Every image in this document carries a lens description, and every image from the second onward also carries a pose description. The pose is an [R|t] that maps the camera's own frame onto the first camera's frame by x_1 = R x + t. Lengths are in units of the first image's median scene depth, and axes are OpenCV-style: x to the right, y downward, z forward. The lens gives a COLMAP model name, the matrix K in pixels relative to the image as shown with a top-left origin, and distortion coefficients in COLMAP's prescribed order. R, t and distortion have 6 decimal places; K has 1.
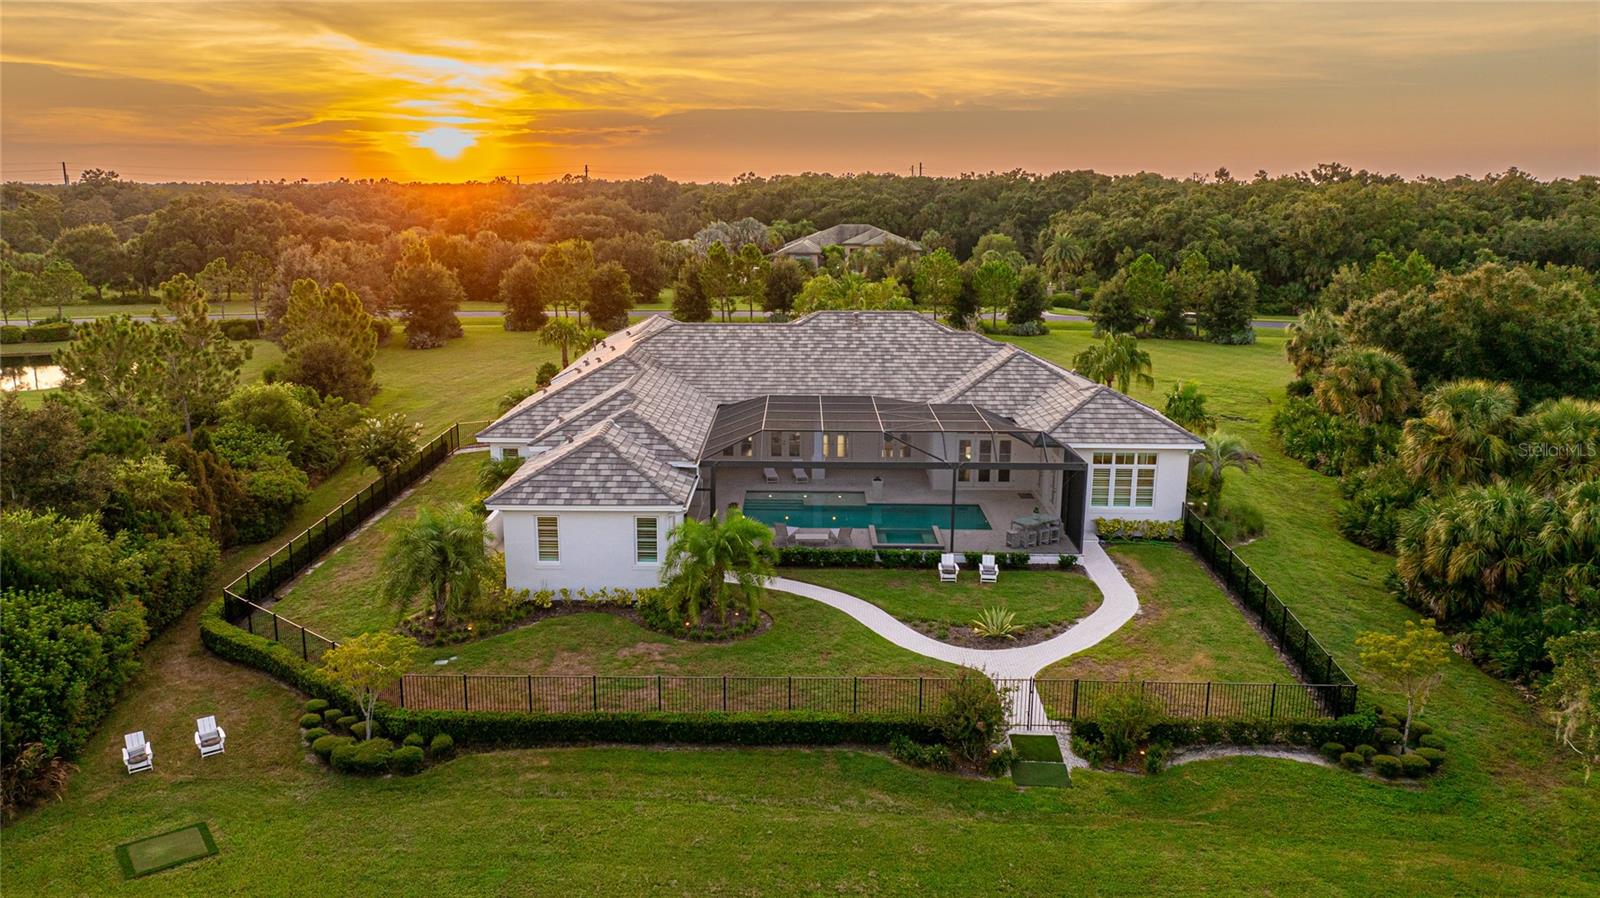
lens RADIAL K [[1169.3, 0, 788.8], [0, 1169.3, 450.8], [0, 0, 1]] dist [-0.019583, 0.000875]
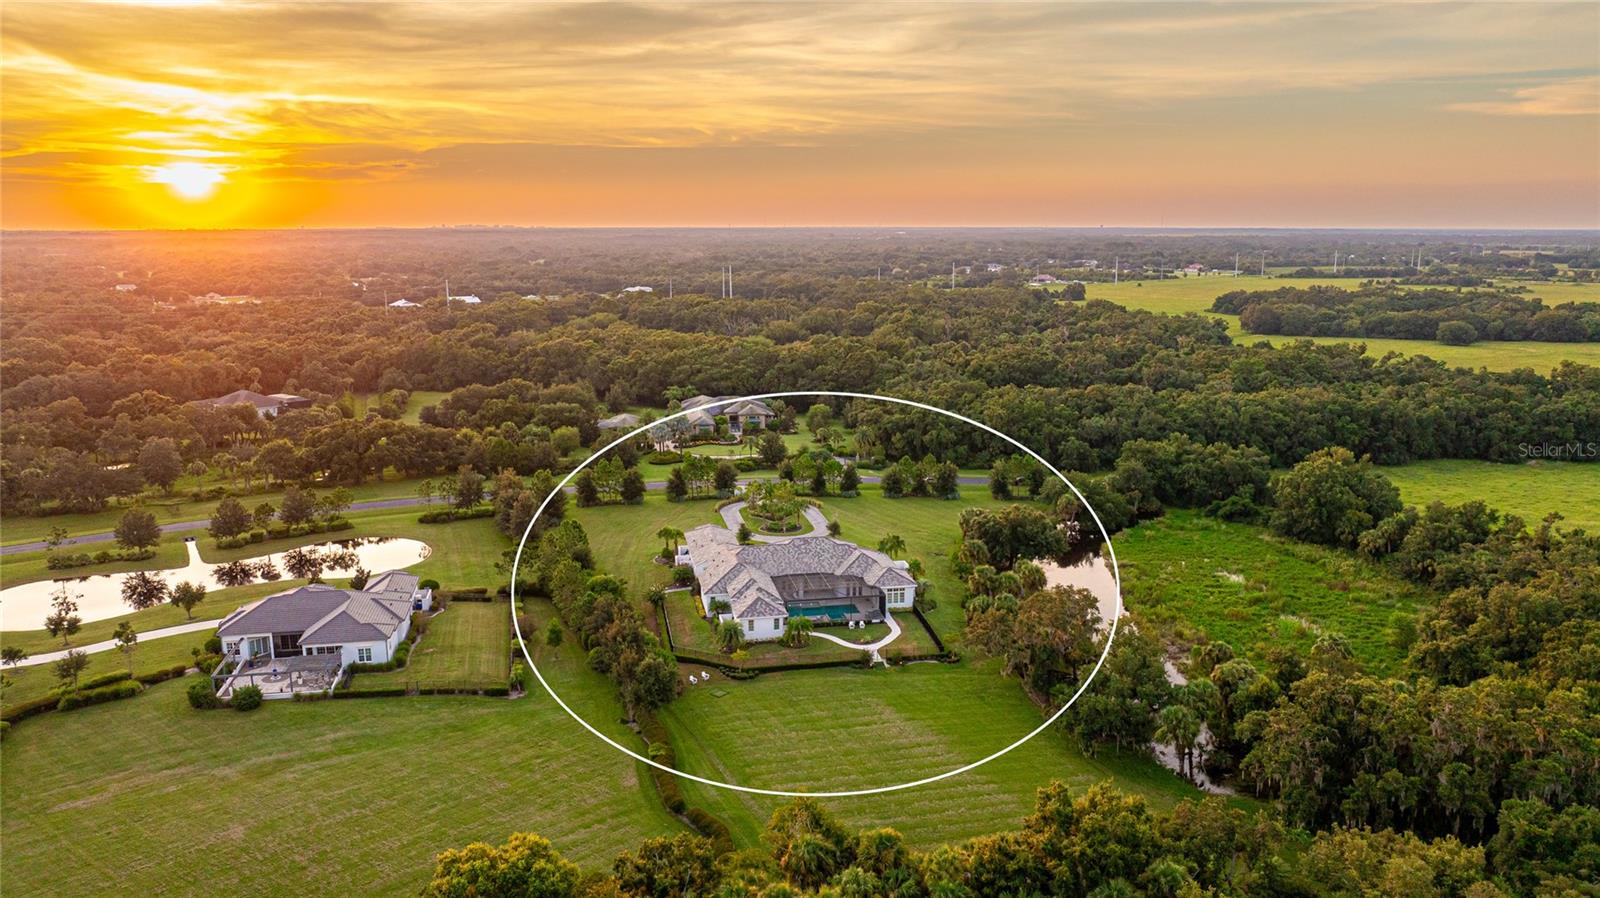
lens RADIAL K [[1094.1, 0, 811.1], [0, 1094.1, 440.7], [0, 0, 1]] dist [-0.018420, -0.004392]
pose [[0.981007, -0.041084, 0.189573, -0.624668], [0.050964, 0.997568, -0.047538, -0.327168], [-0.187159, 0.056296, 0.980715, -2.423713]]
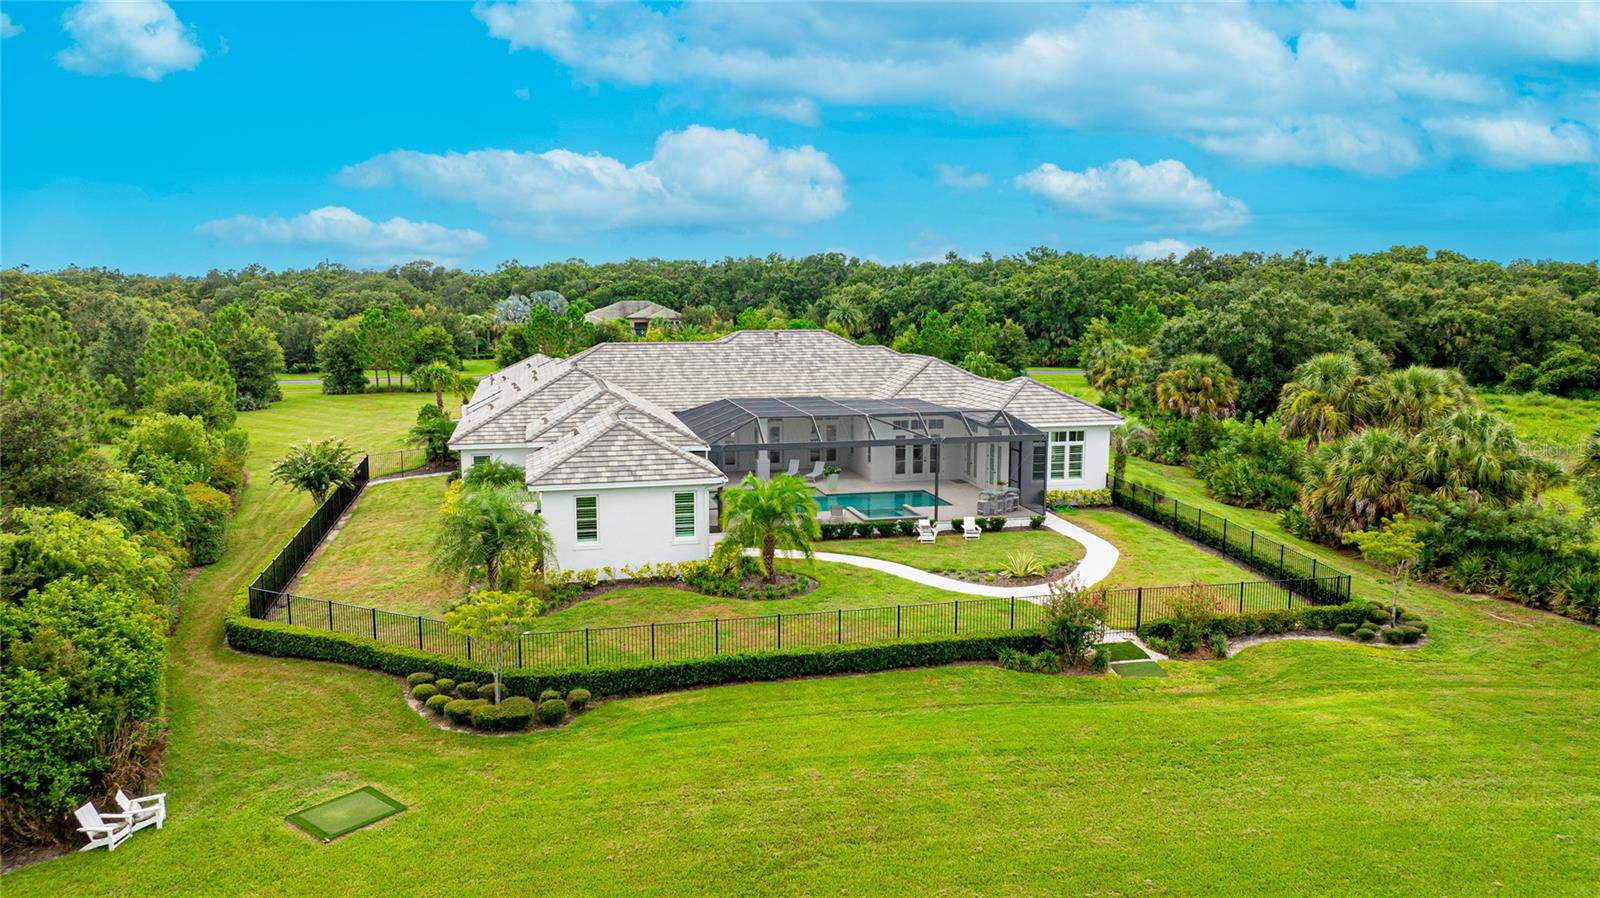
lens RADIAL K [[1094.1, 0, 811.1], [0, 1094.1, 440.7], [0, 0, 1]] dist [-0.018420, -0.004392]
pose [[0.967345, -0.038077, 0.250587, -0.235798], [0.057871, 0.995717, -0.072101, 0.081332], [-0.246769, 0.084248, 0.965405, 0.032111]]
